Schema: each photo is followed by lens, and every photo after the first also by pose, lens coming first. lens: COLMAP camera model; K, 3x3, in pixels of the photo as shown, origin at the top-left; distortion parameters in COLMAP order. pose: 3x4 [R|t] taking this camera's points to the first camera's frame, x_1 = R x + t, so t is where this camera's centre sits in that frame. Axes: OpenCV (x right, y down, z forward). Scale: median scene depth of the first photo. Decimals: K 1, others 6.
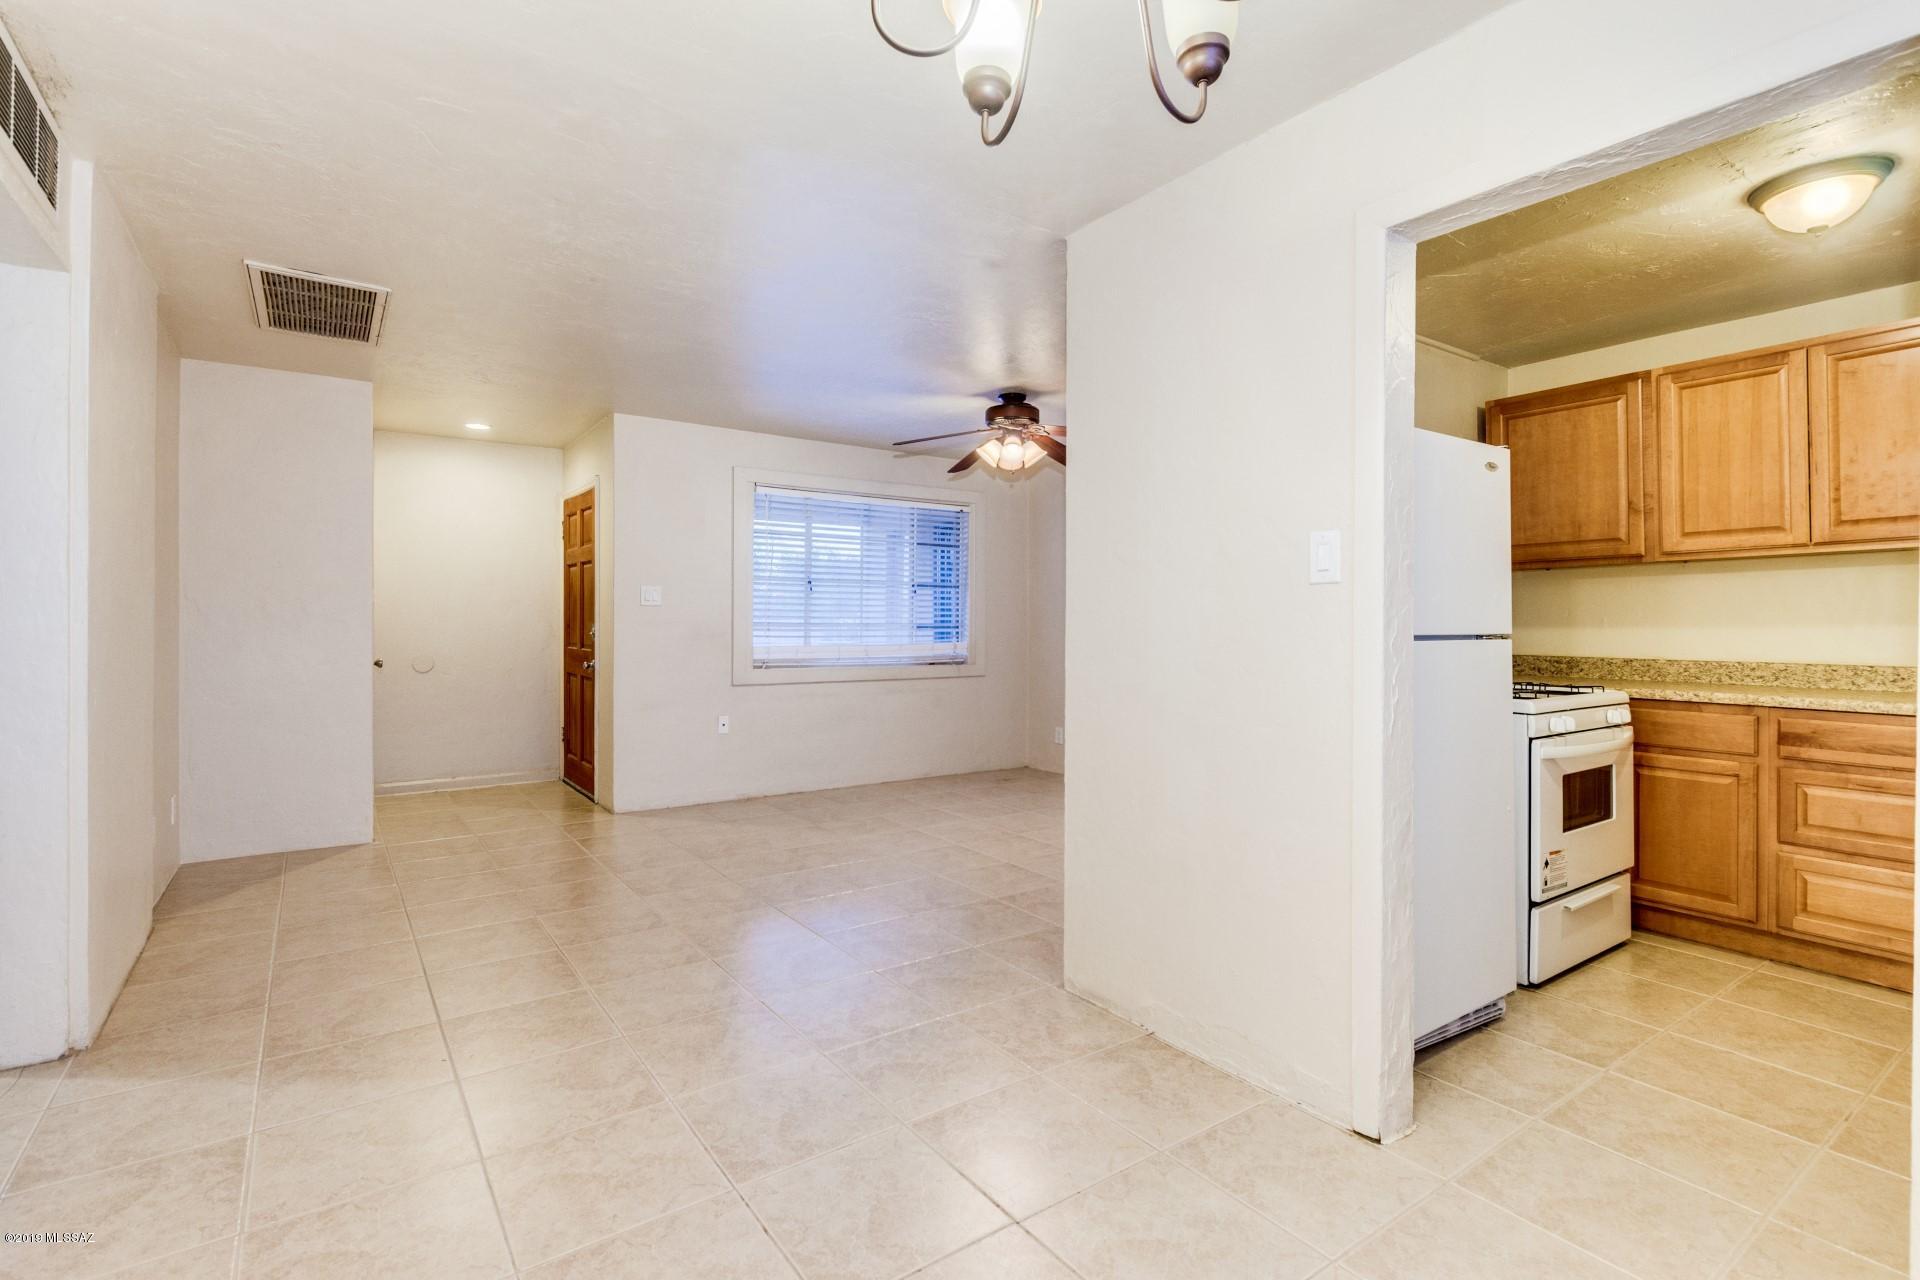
lens RADIAL K [[899.9, 0, 950.8], [0, 899.9, 606.5], [0, 0, 1]] dist [0.003701, 0.000106]
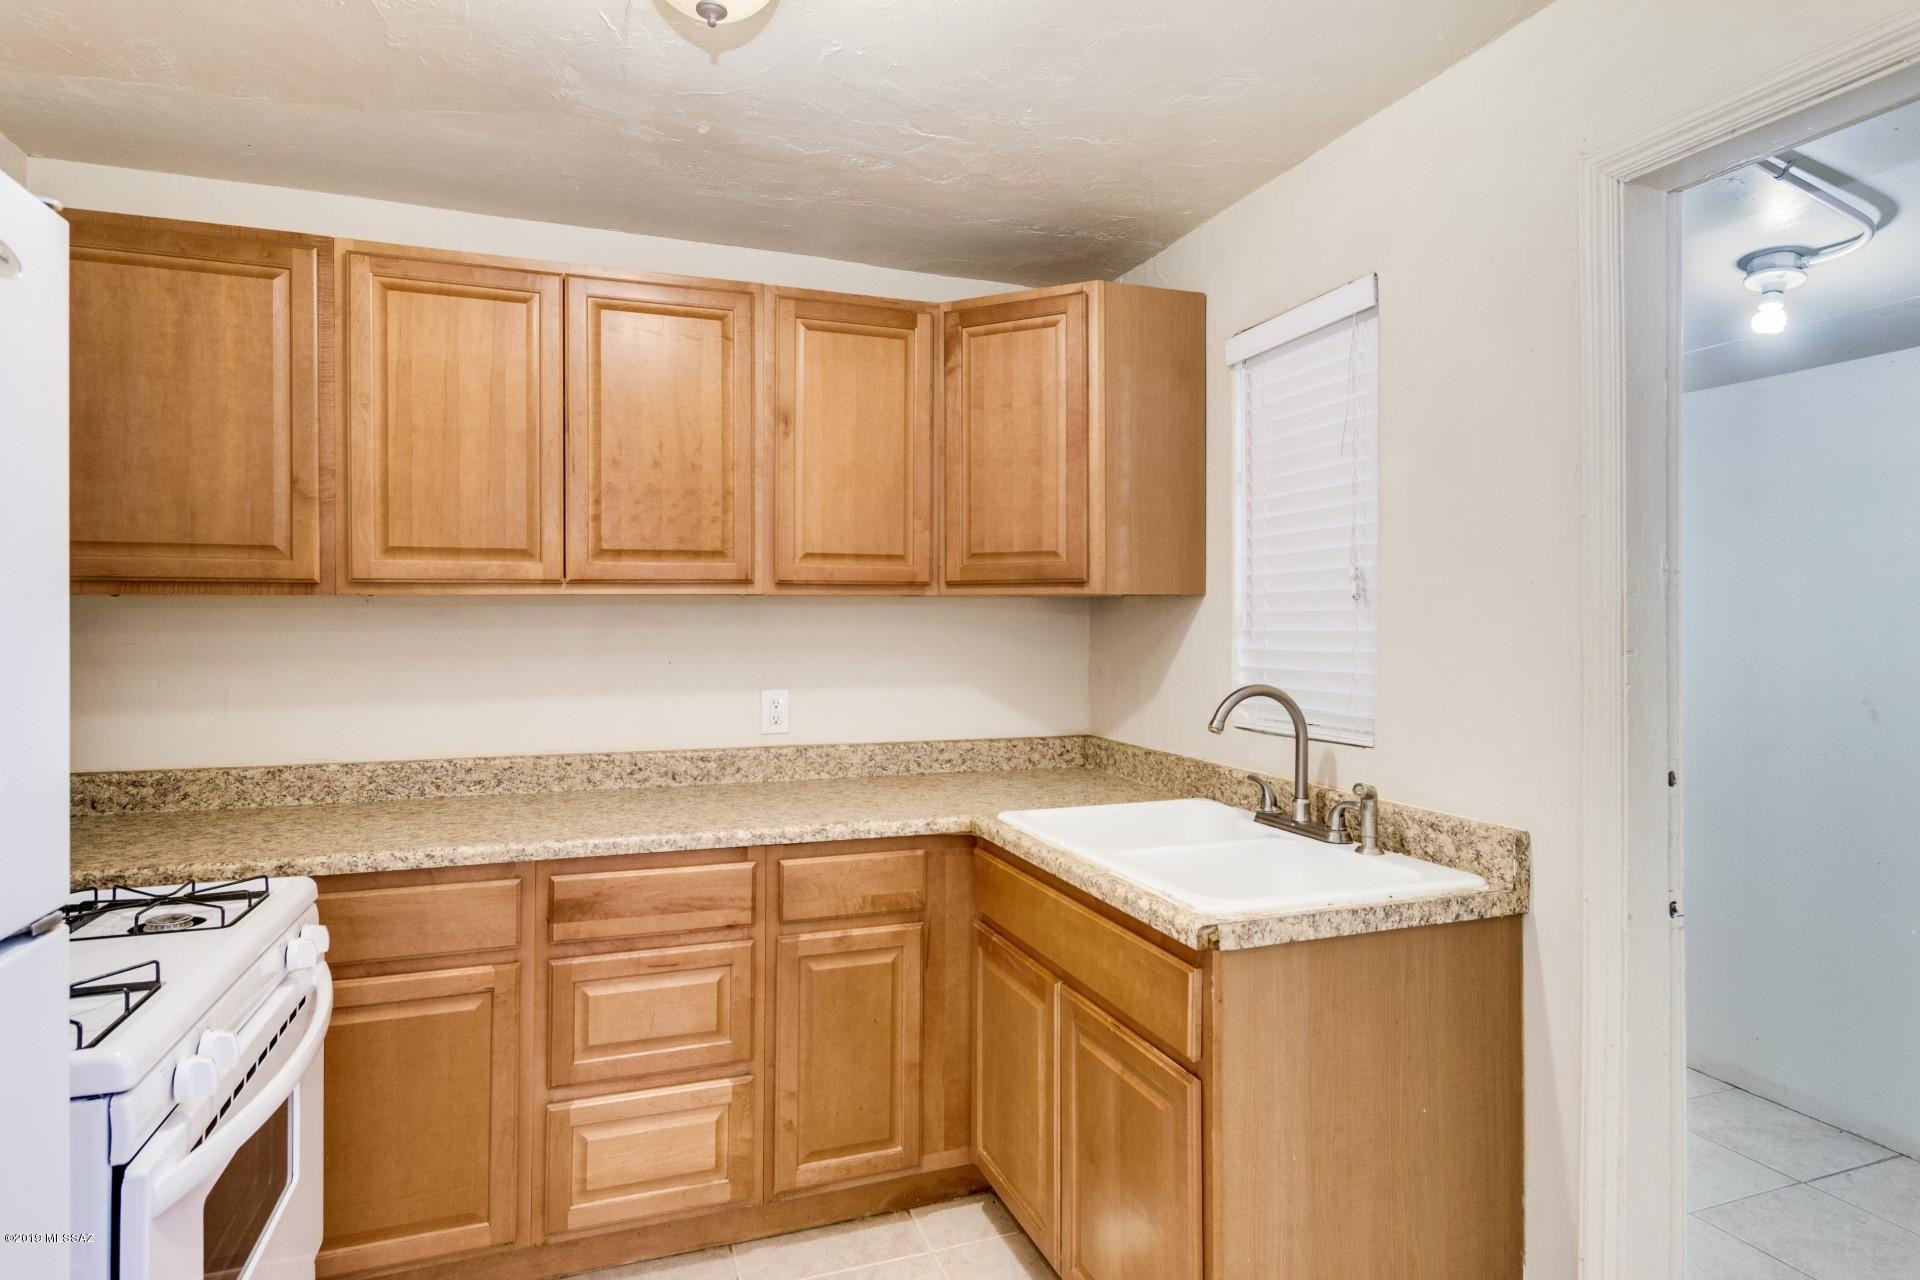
lens RADIAL K [[1016.2, 0, 956.8], [0, 1016.2, 626.7], [0, 0, 1]] dist [0.011016, -0.003904]
pose [[0.264958, -0.001198, 0.964259, 0.309022], [-0.020056, 0.999776, 0.006753, -0.045318], [-0.964051, -0.021129, 0.264875, 0.512053]]
